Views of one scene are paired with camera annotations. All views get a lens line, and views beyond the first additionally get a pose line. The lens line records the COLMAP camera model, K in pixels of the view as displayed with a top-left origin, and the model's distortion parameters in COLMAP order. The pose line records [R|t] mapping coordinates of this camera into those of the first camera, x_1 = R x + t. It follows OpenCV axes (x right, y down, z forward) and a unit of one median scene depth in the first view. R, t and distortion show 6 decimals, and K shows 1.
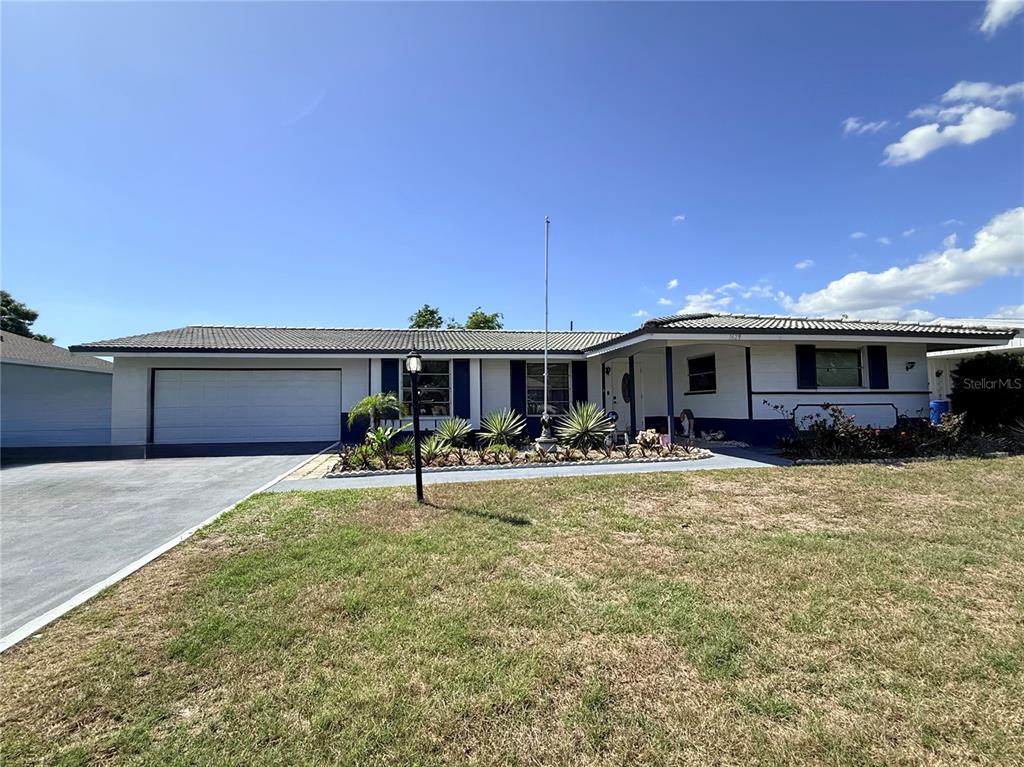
lens RADIAL K [[420.6, 0, 511.1], [0, 420.6, 378.5], [0, 0, 1]] dist [-0.001214, -0.003359]
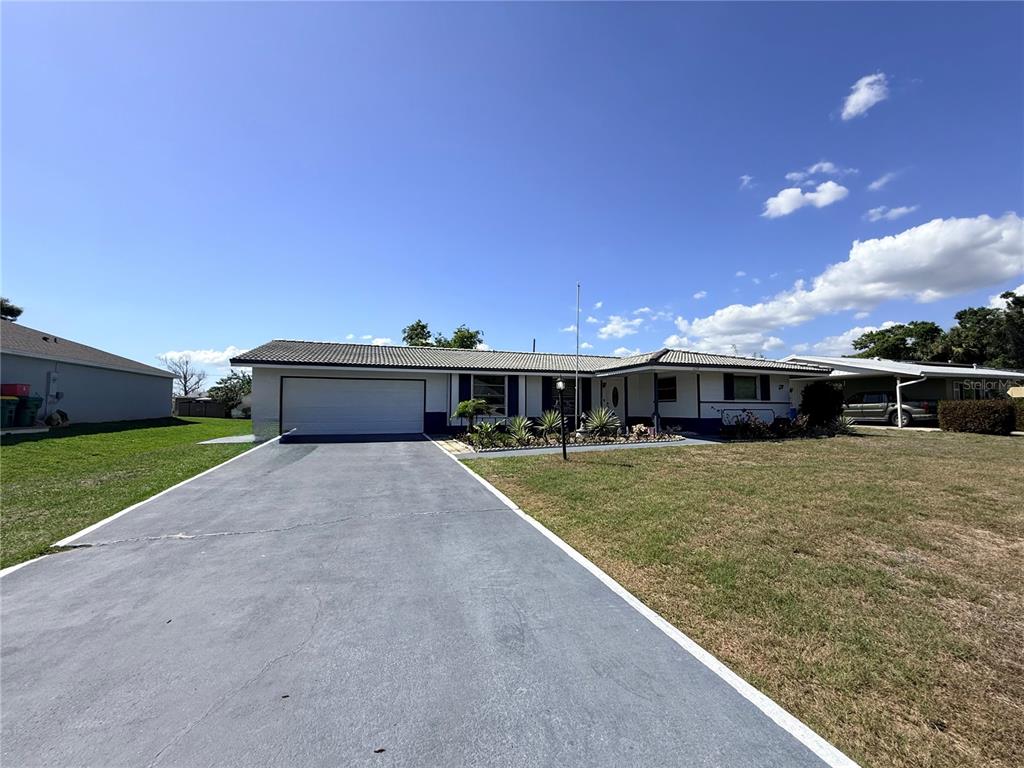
lens RADIAL K [[410.6, 0, 511.0], [0, 410.6, 385.2], [0, 0, 1]] dist [-0.000020, 0.000142]
pose [[0.978286, 0.021114, 0.206183, -0.450024], [-0.022807, 0.999723, 0.005839, -0.022231], [-0.206002, -0.010414, 0.978496, -0.389480]]
